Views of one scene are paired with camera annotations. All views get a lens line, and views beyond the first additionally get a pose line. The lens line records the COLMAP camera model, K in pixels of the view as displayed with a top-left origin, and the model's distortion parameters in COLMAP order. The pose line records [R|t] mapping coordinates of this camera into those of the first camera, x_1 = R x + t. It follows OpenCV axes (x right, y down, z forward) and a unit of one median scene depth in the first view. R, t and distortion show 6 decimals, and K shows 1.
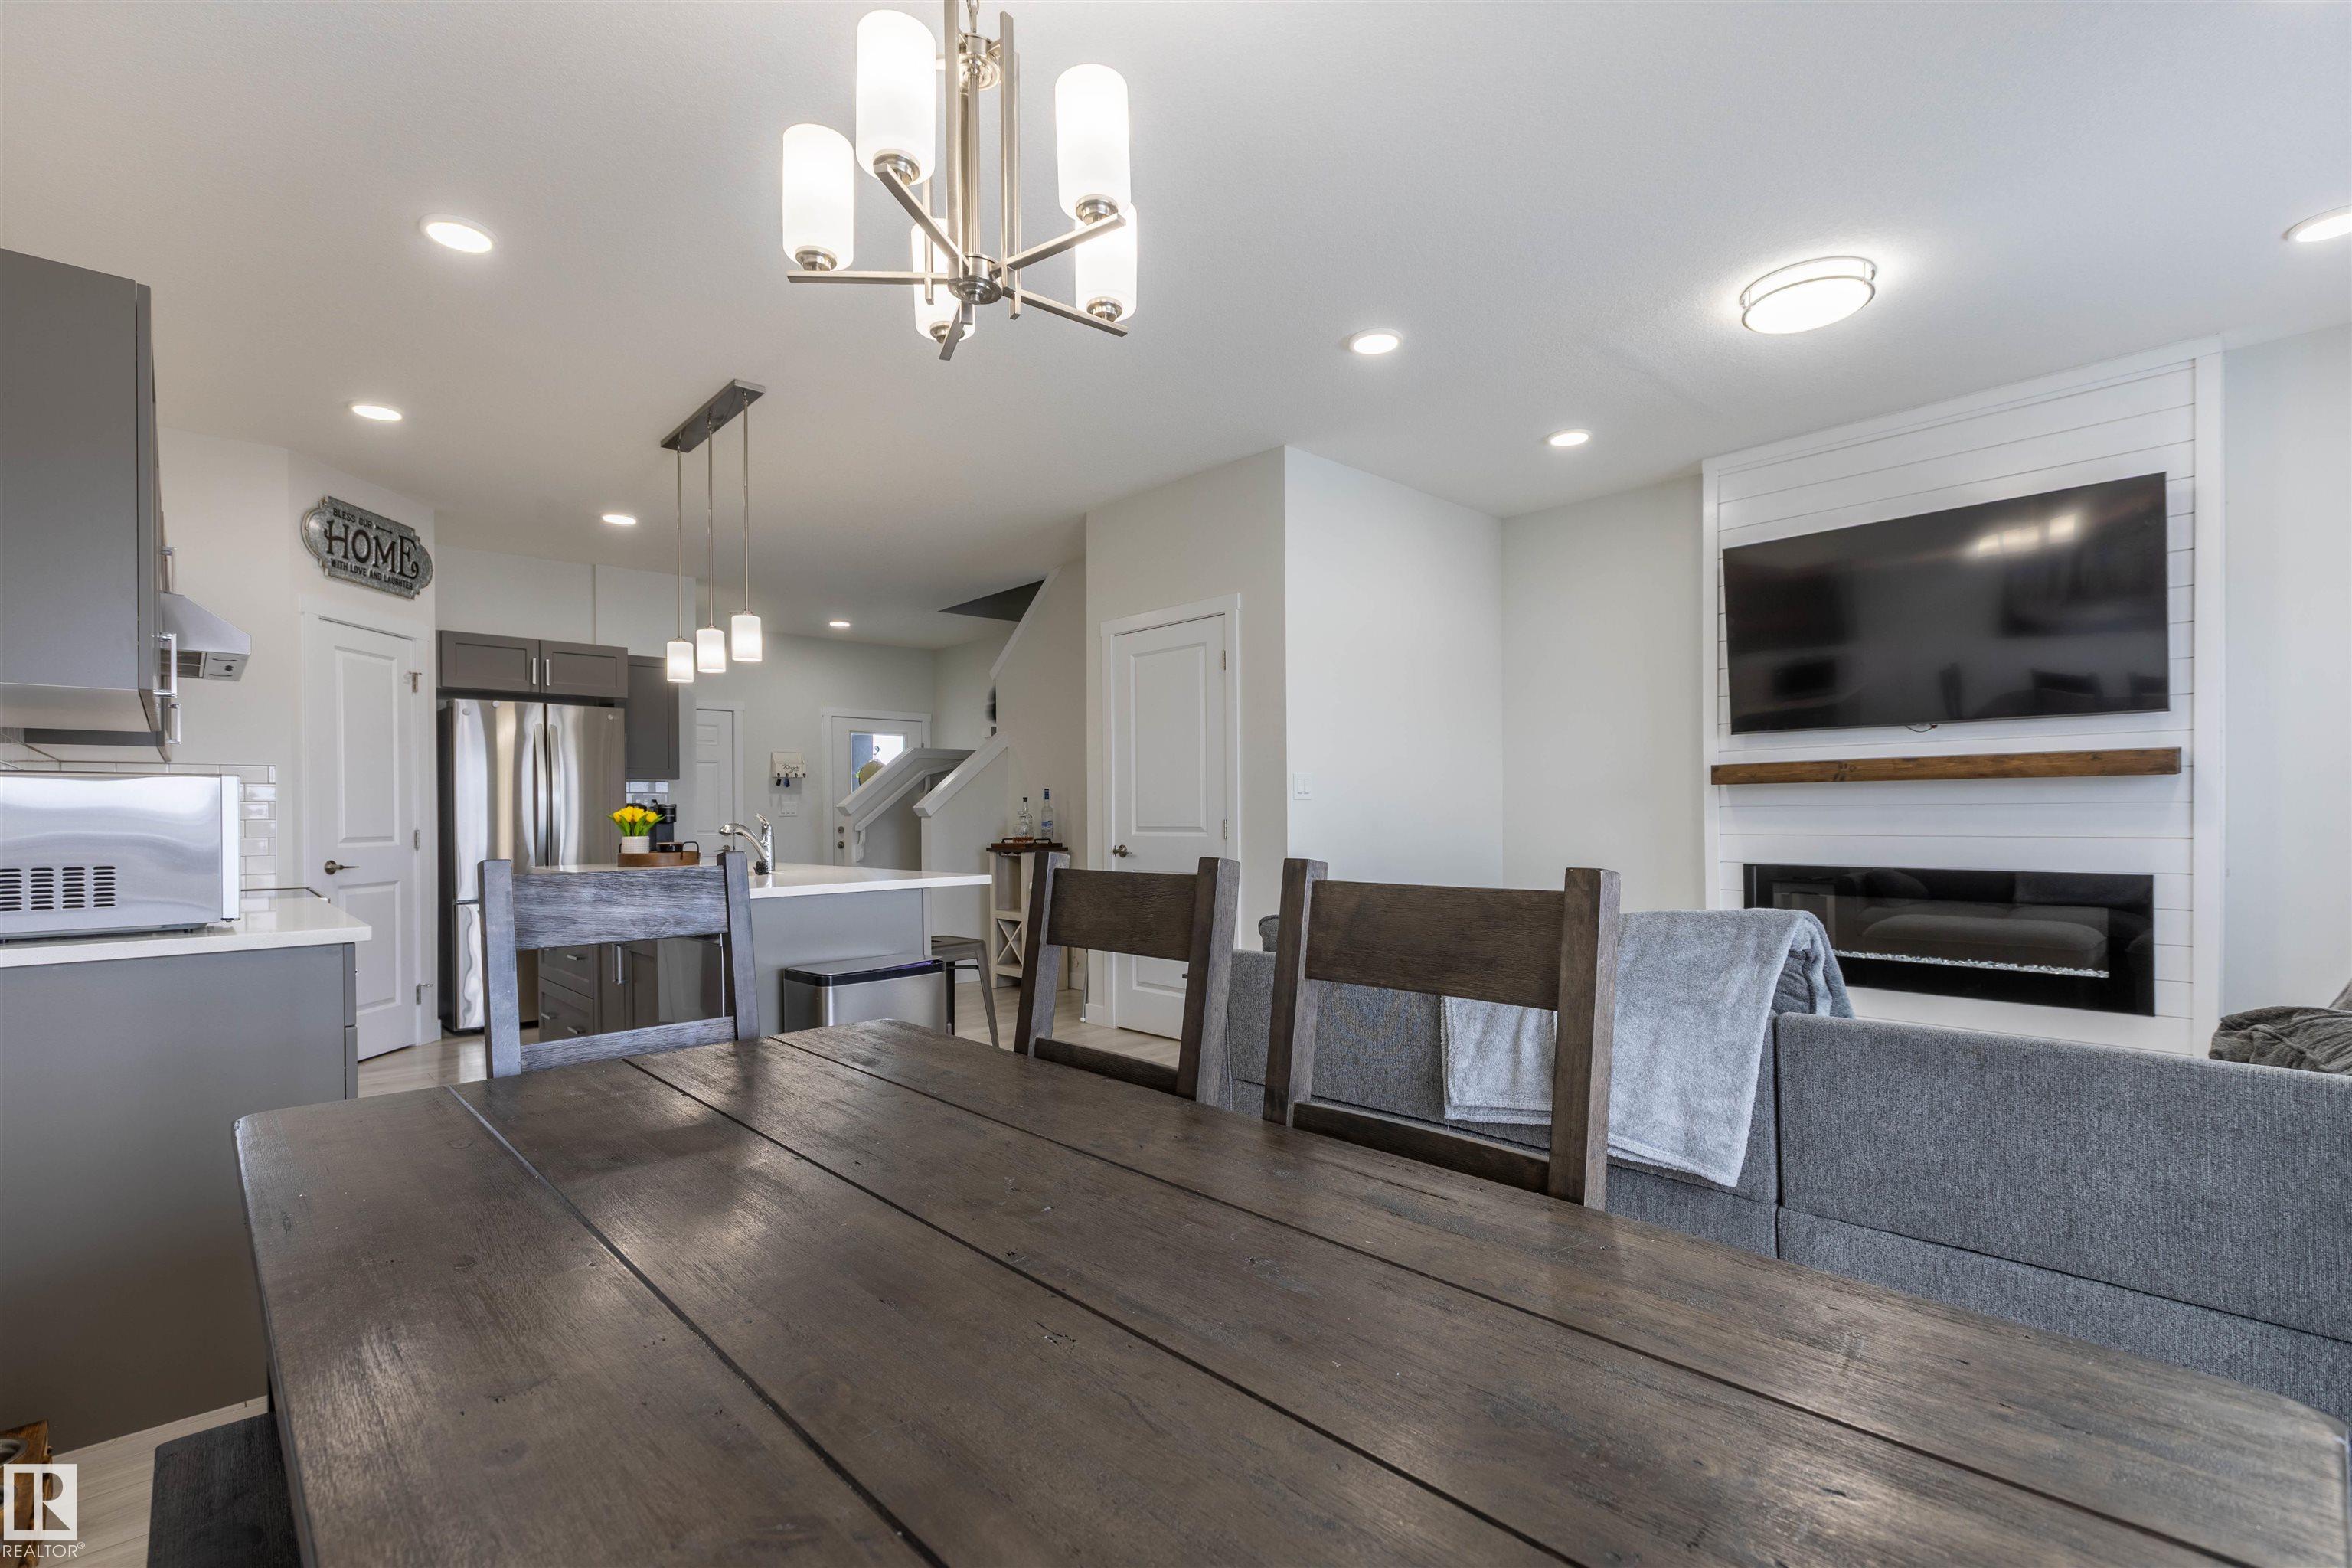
lens RADIAL K [[1086.7, 0, 1187.9], [0, 1086.7, 821.6], [0, 0, 1]] dist [0.002062, 0.000072]
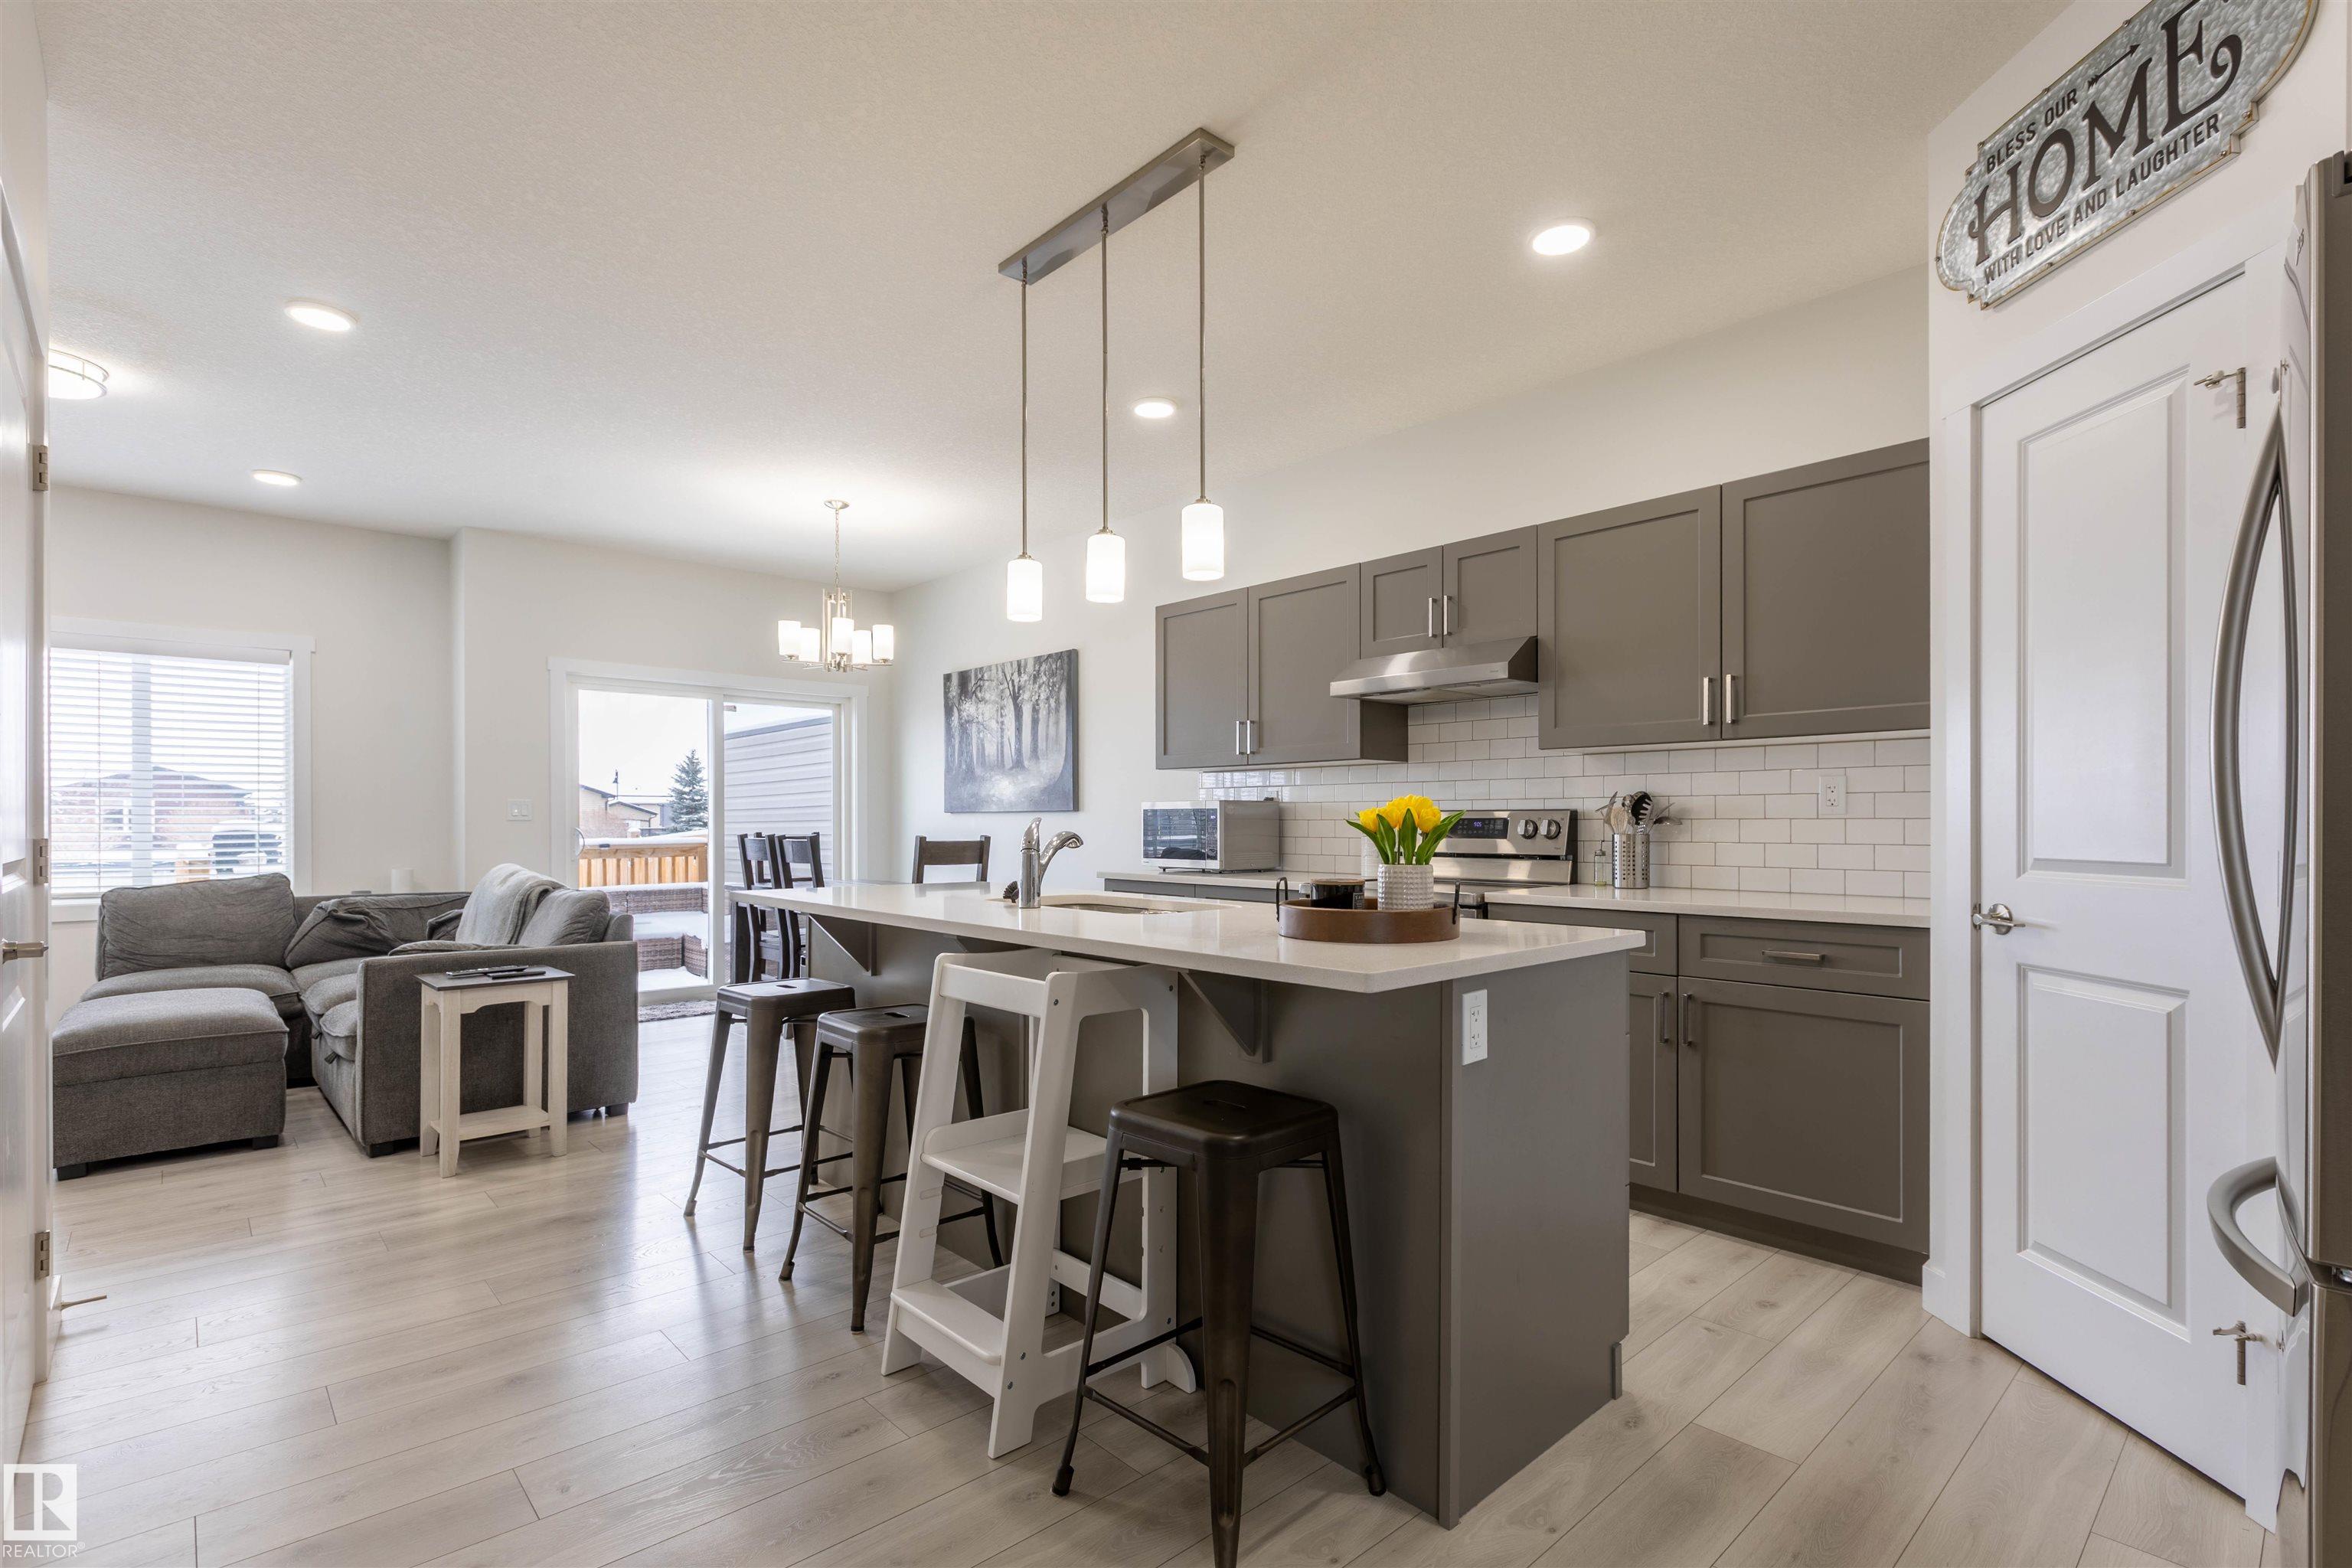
lens RADIAL K [[1086.7, 0, 1187.9], [0, 1086.7, 821.6], [0, 0, 1]] dist [0.002062, 0.000072]
pose [[-0.999969, 0.007818, -0.000421, -0.411433], [0.007816, 0.999955, 0.005430, -0.005389], [0.000463, 0.005426, -0.999985, 1.390156]]
